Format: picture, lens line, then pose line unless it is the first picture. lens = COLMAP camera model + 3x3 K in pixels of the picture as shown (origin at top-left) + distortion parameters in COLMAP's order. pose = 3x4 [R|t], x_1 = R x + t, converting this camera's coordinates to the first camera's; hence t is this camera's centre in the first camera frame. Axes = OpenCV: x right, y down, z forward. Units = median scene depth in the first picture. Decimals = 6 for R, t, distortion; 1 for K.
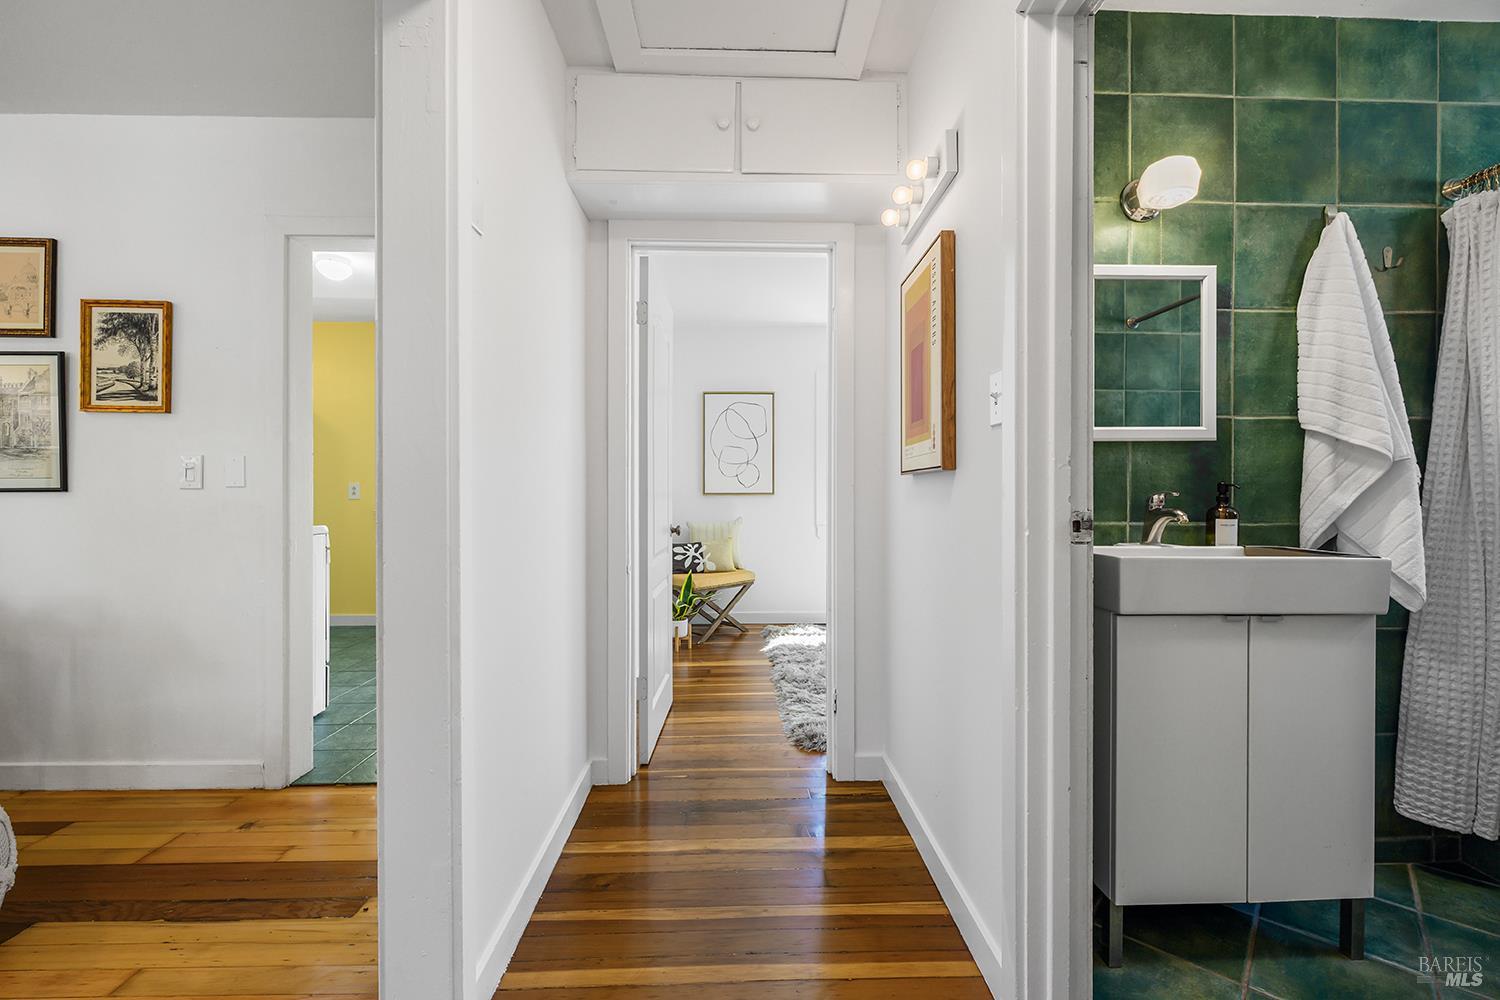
lens RADIAL K [[623.2, 0, 758.5], [0, 623.2, 495.6], [0, 0, 1]] dist [-0.000489, 0.000449]
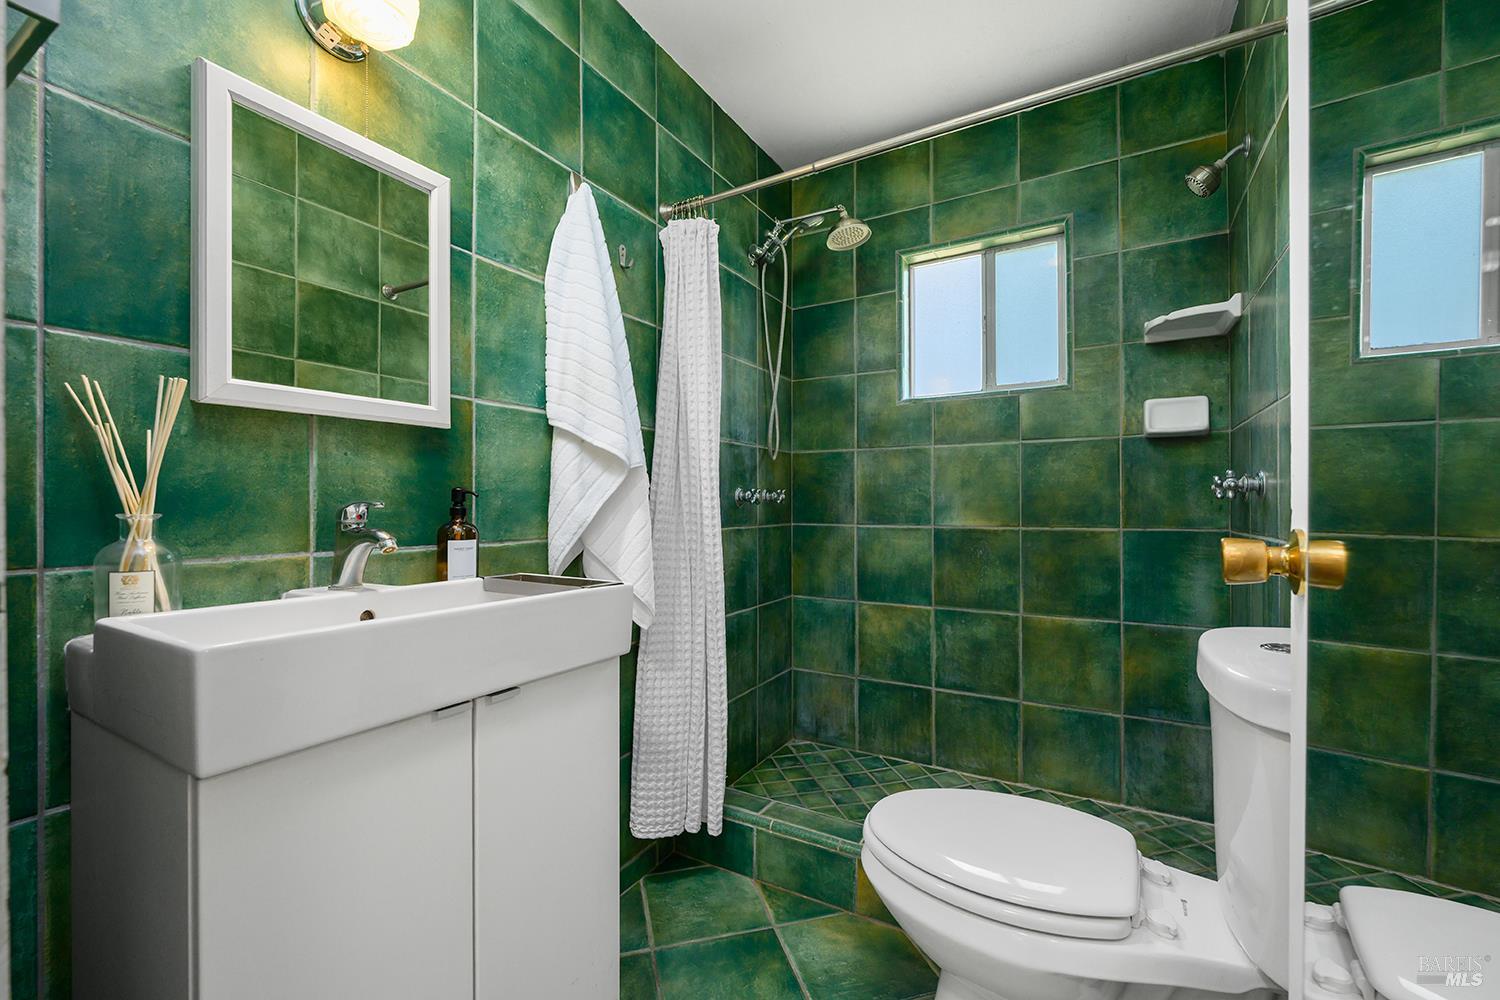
lens RADIAL K [[623.2, 0, 754.3], [0, 623.2, 504.4], [0, 0, 1]] dist [-0.000489, 0.000449]
pose [[0.531361, 0.000318, 0.847145, 0.318707], [0.006734, 0.999967, -0.004599, 0.002917], [-0.847119, 0.008148, 0.531341, 0.335665]]
